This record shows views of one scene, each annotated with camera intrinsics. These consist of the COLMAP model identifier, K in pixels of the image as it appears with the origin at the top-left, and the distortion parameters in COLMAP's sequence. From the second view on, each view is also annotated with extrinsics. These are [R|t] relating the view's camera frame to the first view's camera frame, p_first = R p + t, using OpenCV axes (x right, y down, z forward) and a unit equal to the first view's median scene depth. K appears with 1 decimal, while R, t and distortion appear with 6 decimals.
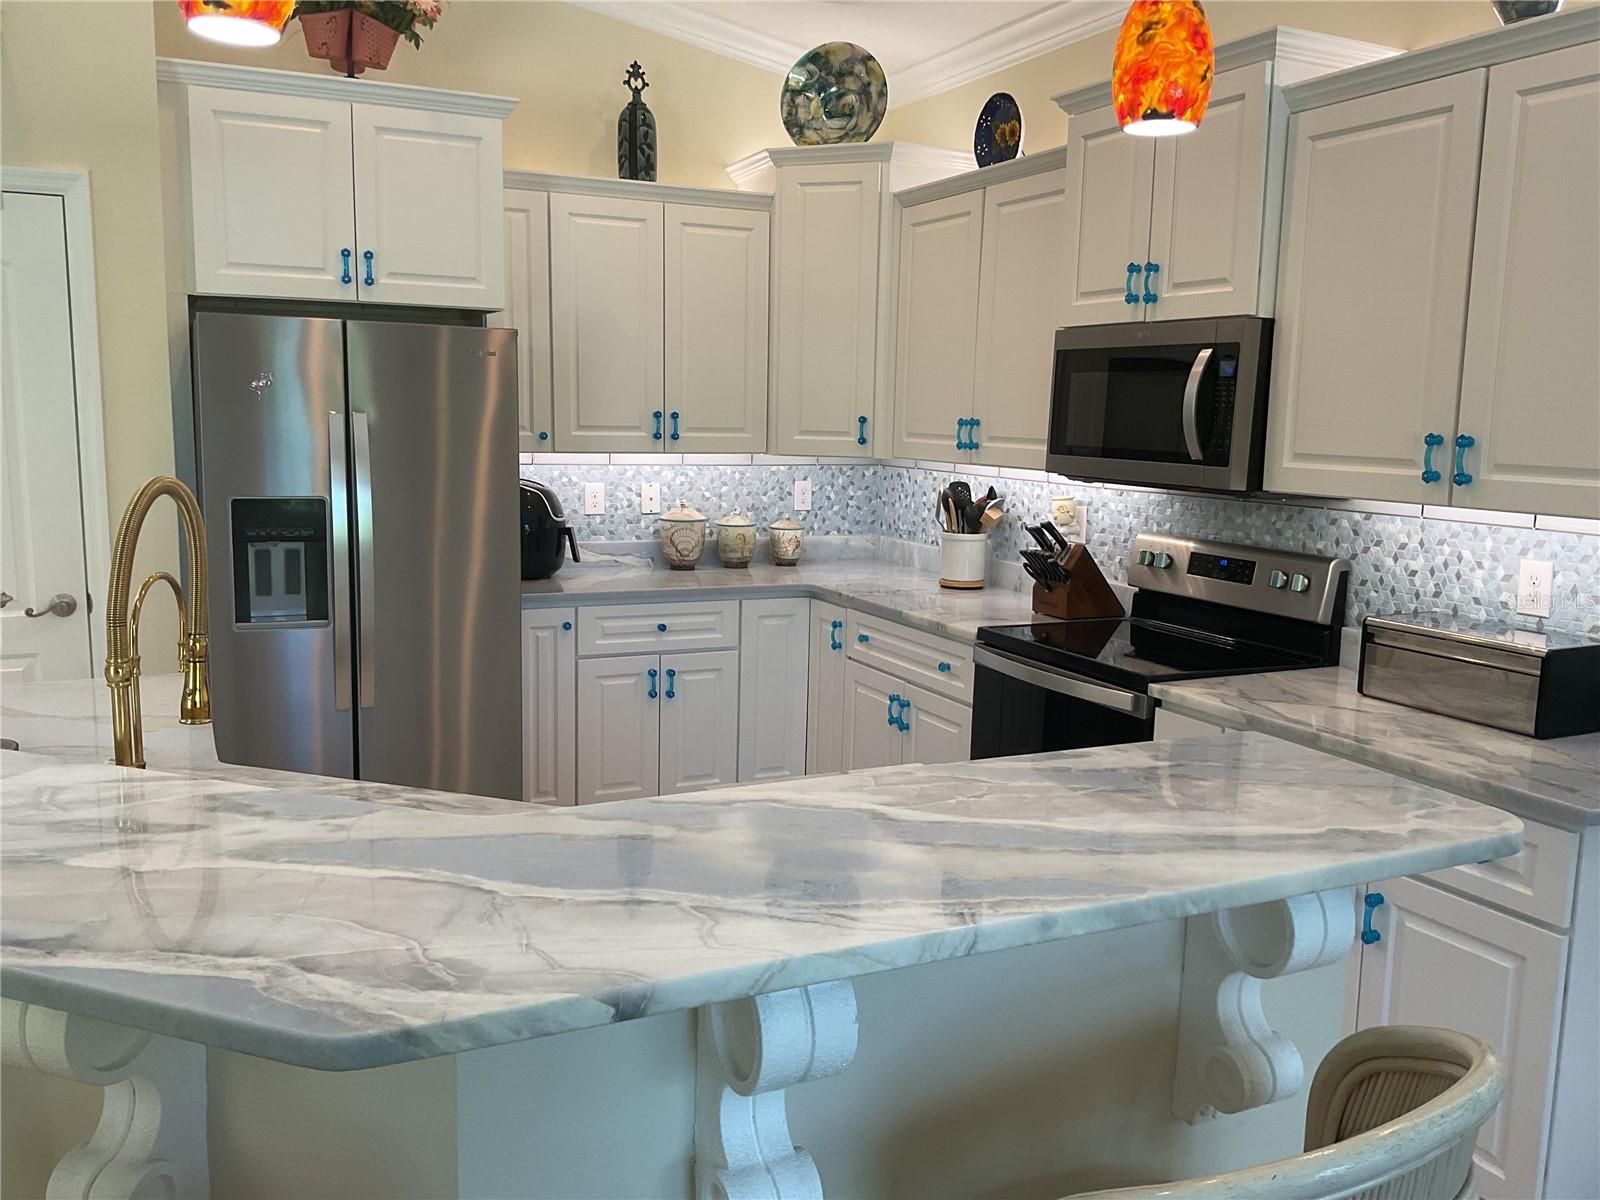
lens RADIAL K [[1313.3, 0, 793.0], [0, 1313.3, 606.4], [0, 0, 1]] dist [0.081686, -0.159276]
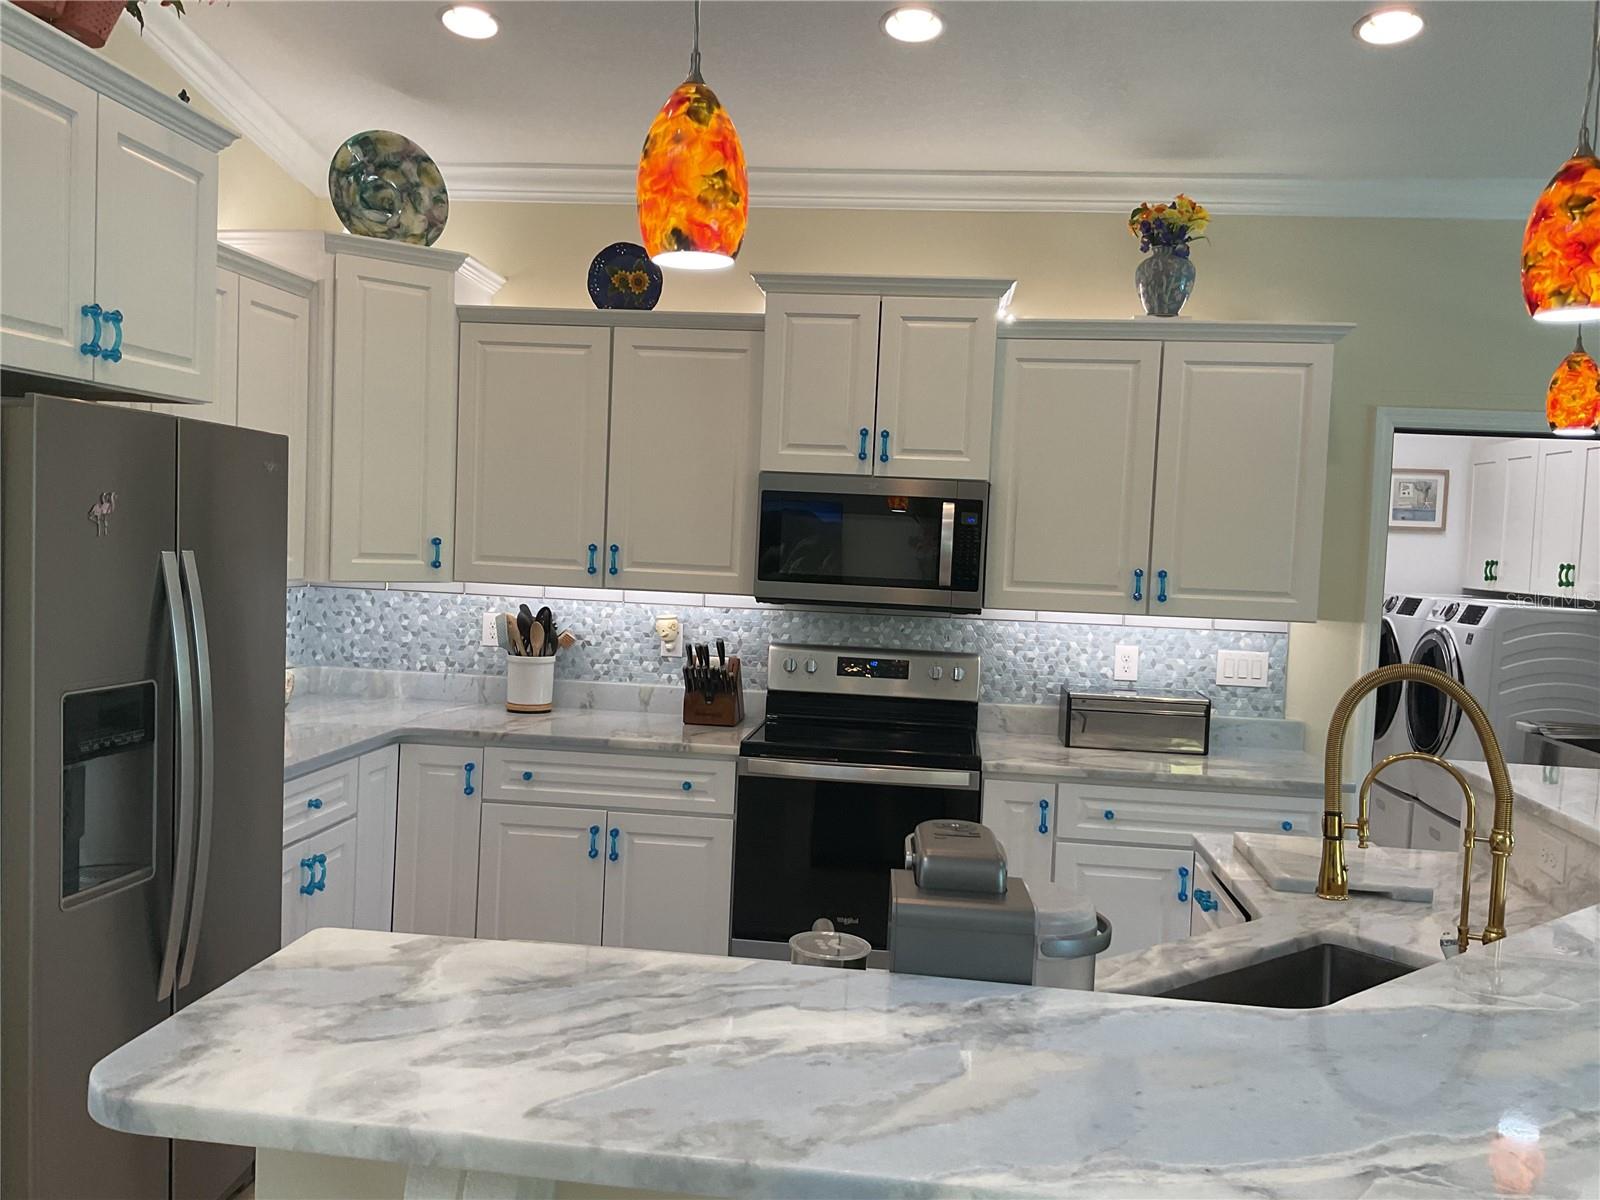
lens RADIAL K [[1313.3, 0, 796.0], [0, 1313.3, 604.0], [0, 0, 1]] dist [0.081686, -0.159276]
pose [[0.523423, -0.046072, 0.850826, -0.775017], [0.096679, 0.995300, -0.005581, -0.089377], [-0.846570, 0.085178, 0.525418, 0.395151]]
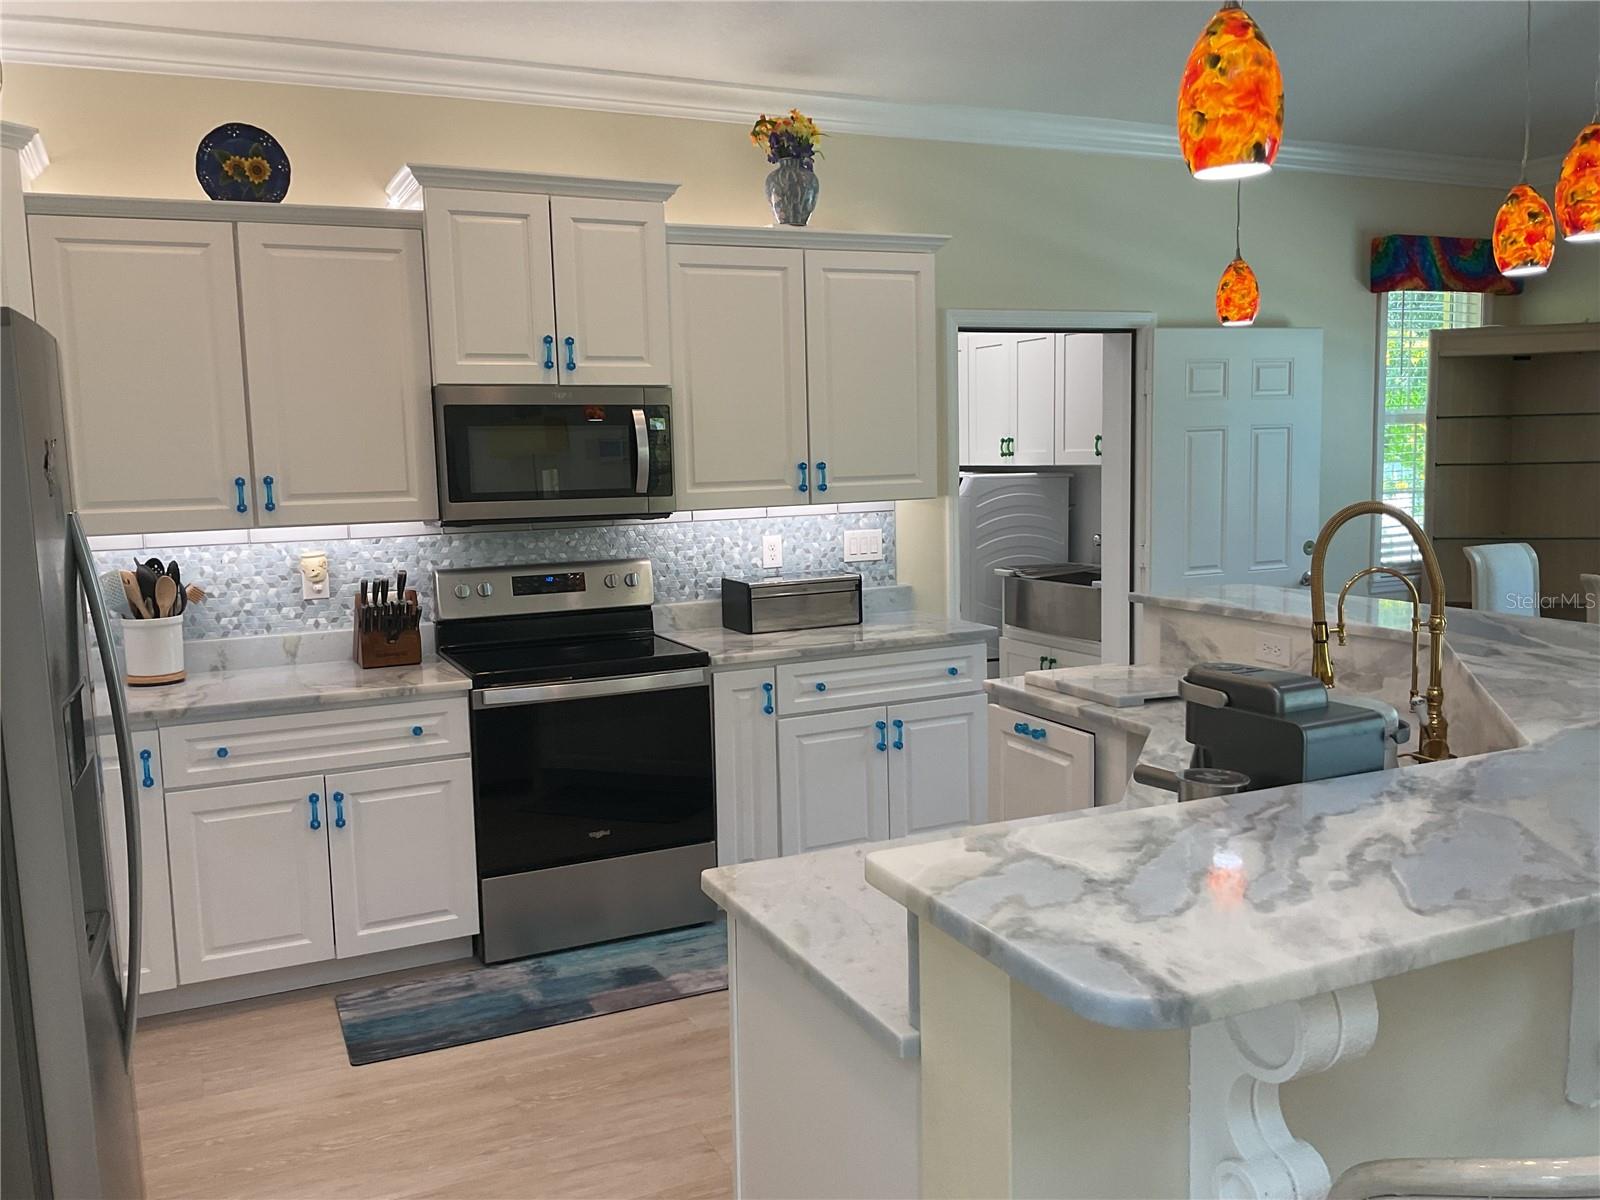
lens RADIAL K [[1313.3, 0, 797.9], [0, 1313.3, 600.0], [0, 0, 1]] dist [0.081686, -0.159276]
pose [[0.002503, -0.136776, 0.990599, -0.890268], [0.175211, 0.975338, 0.134226, -0.137826], [-0.984528, 0.173228, 0.026406, 0.736949]]
